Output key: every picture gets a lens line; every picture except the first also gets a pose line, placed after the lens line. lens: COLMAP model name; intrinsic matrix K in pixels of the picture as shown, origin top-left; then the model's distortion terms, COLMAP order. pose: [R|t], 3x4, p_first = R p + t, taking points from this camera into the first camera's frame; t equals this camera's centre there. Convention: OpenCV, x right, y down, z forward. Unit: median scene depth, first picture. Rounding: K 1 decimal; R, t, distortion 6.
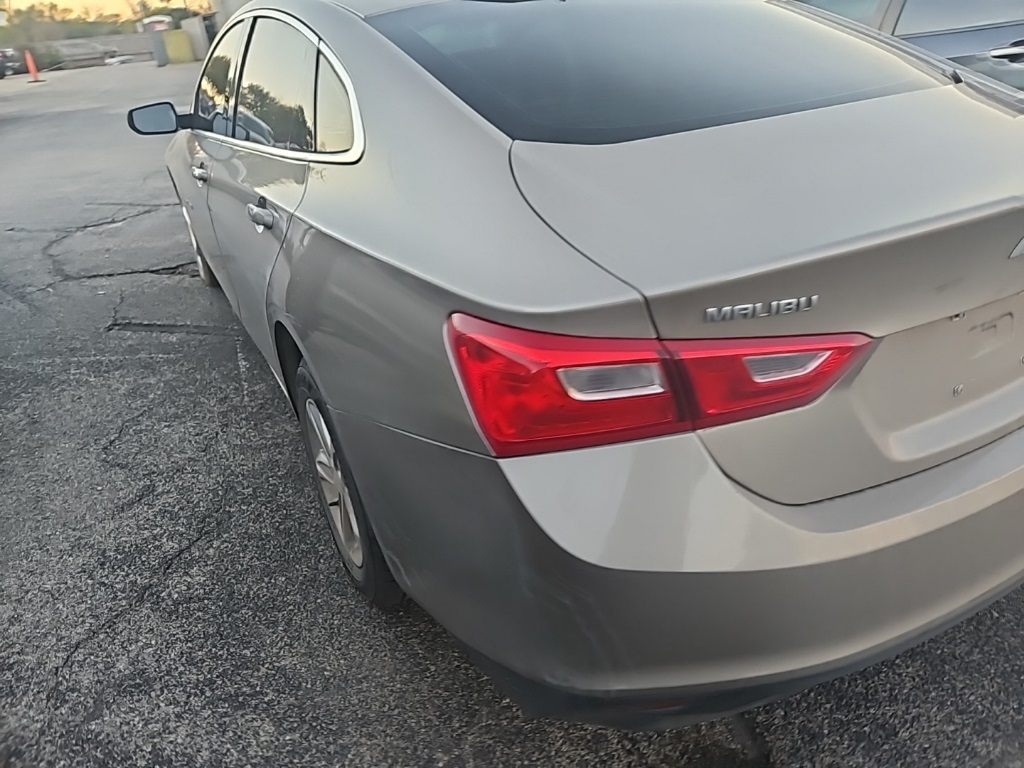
lens RADIAL K [[688.9, 0, 511.6], [0, 688.9, 383.7], [0, 0, 1]] dist [0.059787, -0.040472]
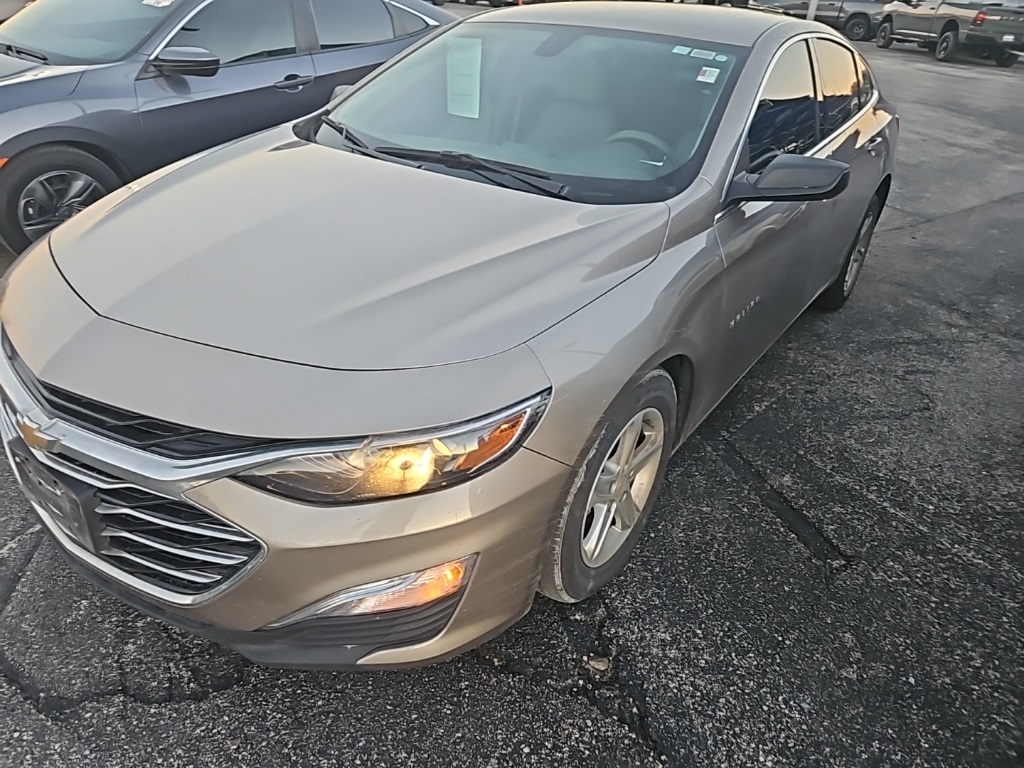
lens RADIAL K [[688.9, 0, 506.4], [0, 688.9, 380.0], [0, 0, 1]] dist [0.059787, -0.040472]
pose [[-0.433024, -0.389022, 0.813113, -1.121878], [0.407635, 0.720042, 0.561581, -0.815918], [-0.803943, 0.574631, -0.153216, 1.595958]]
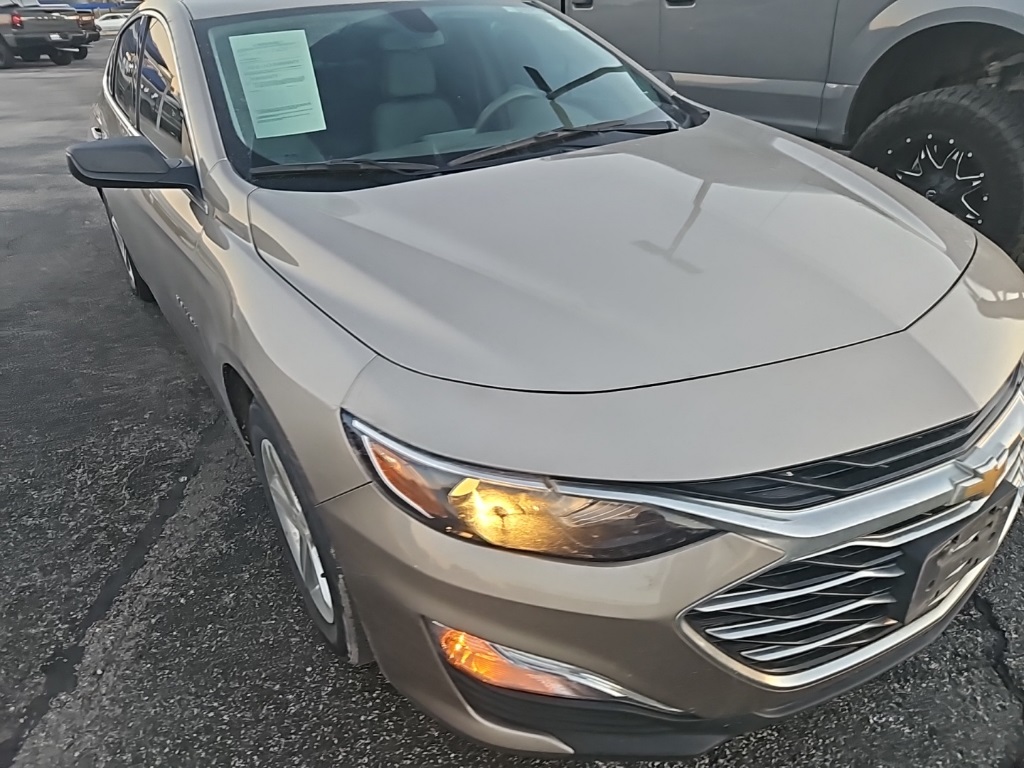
lens RADIAL K [[688.9, 0, 512.8], [0, 688.9, 383.9], [0, 0, 1]] dist [0.059787, -0.040472]
pose [[-0.986682, 0.160405, -0.027010, -0.267539], [0.064884, 0.540375, 0.838919, -1.040802], [0.149163, 0.825994, -0.543586, 1.967284]]
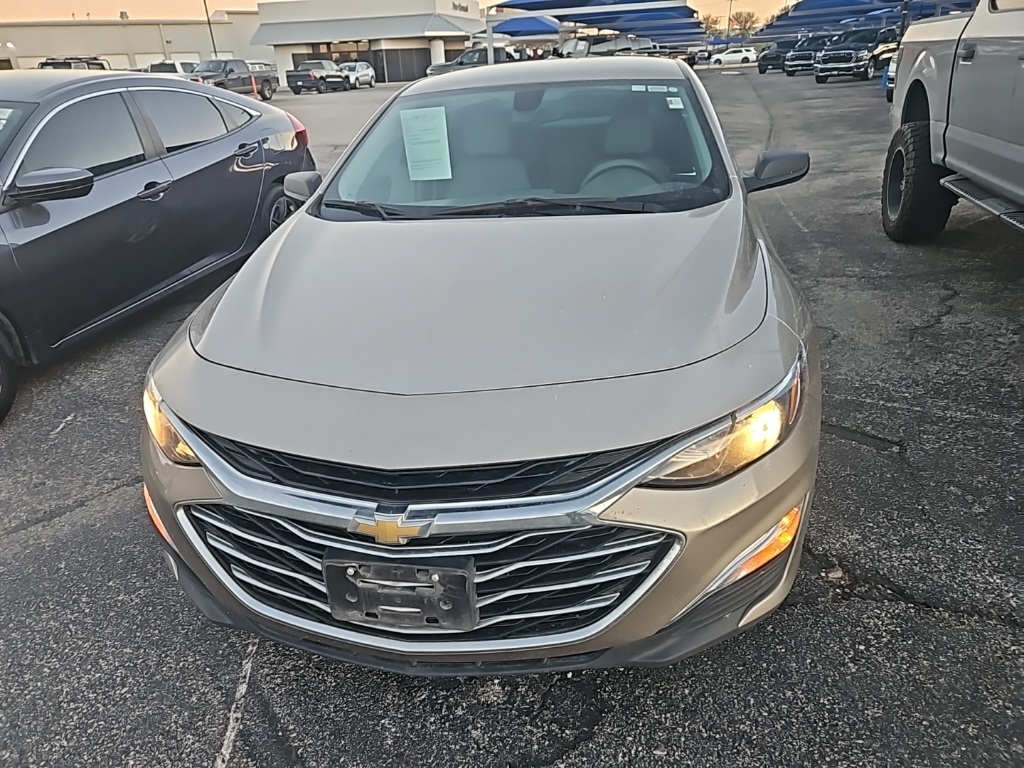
lens RADIAL K [[688.9, 0, 513.4], [0, 688.9, 387.5], [0, 0, 1]] dist [0.059787, -0.040472]
pose [[-0.772272, -0.147211, 0.618001, -0.914818], [0.398576, 0.645237, 0.651771, -0.991974], [-0.494705, 0.749665, -0.439624, 1.924266]]
